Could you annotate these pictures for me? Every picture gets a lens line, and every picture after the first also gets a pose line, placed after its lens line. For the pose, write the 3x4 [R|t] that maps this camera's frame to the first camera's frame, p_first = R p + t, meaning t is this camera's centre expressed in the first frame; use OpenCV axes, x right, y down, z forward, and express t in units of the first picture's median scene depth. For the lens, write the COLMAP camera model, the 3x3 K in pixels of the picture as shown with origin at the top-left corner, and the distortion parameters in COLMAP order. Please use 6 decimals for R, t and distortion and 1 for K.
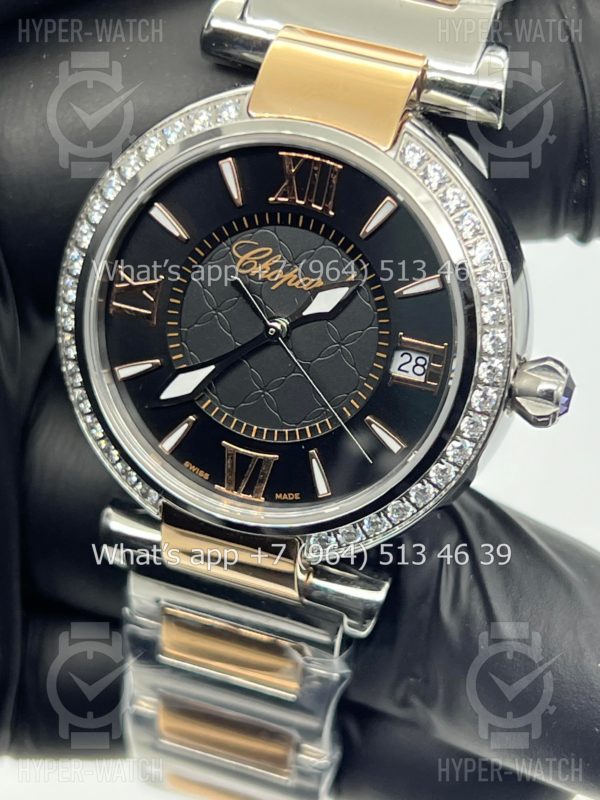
lens RADIAL K [[1897.5, 0, 300.0], [0, 1897.5, 400.0], [0, 0, 1]] dist [0.020377, -0.013753]
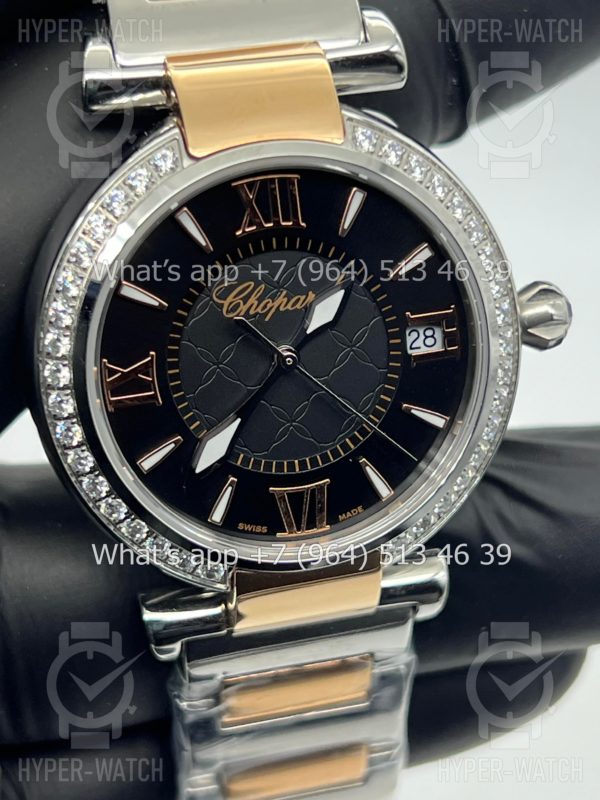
lens RADIAL K [[1897.5, 0, 300.0], [0, 1897.5, 400.0], [0, 0, 1]] dist [0.020377, -0.013753]
pose [[0.851397, -0.383213, 0.358150, -0.358712], [0.371345, 0.922606, 0.104405, -0.115326], [-0.370441, 0.044107, 0.927808, 0.106962]]
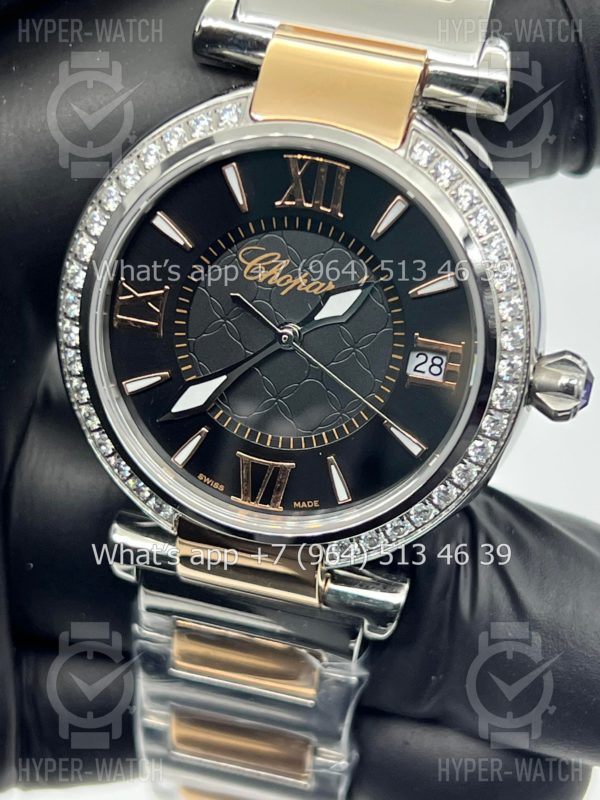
lens RADIAL K [[1897.5, 0, 300.0], [0, 1897.5, 400.0], [0, 0, 1]] dist [0.020377, -0.013753]
pose [[0.996805, -0.051461, 0.061090, -0.067943], [0.050165, 0.998486, 0.022562, -0.025772], [-0.062159, -0.019426, 0.997877, 0.020717]]
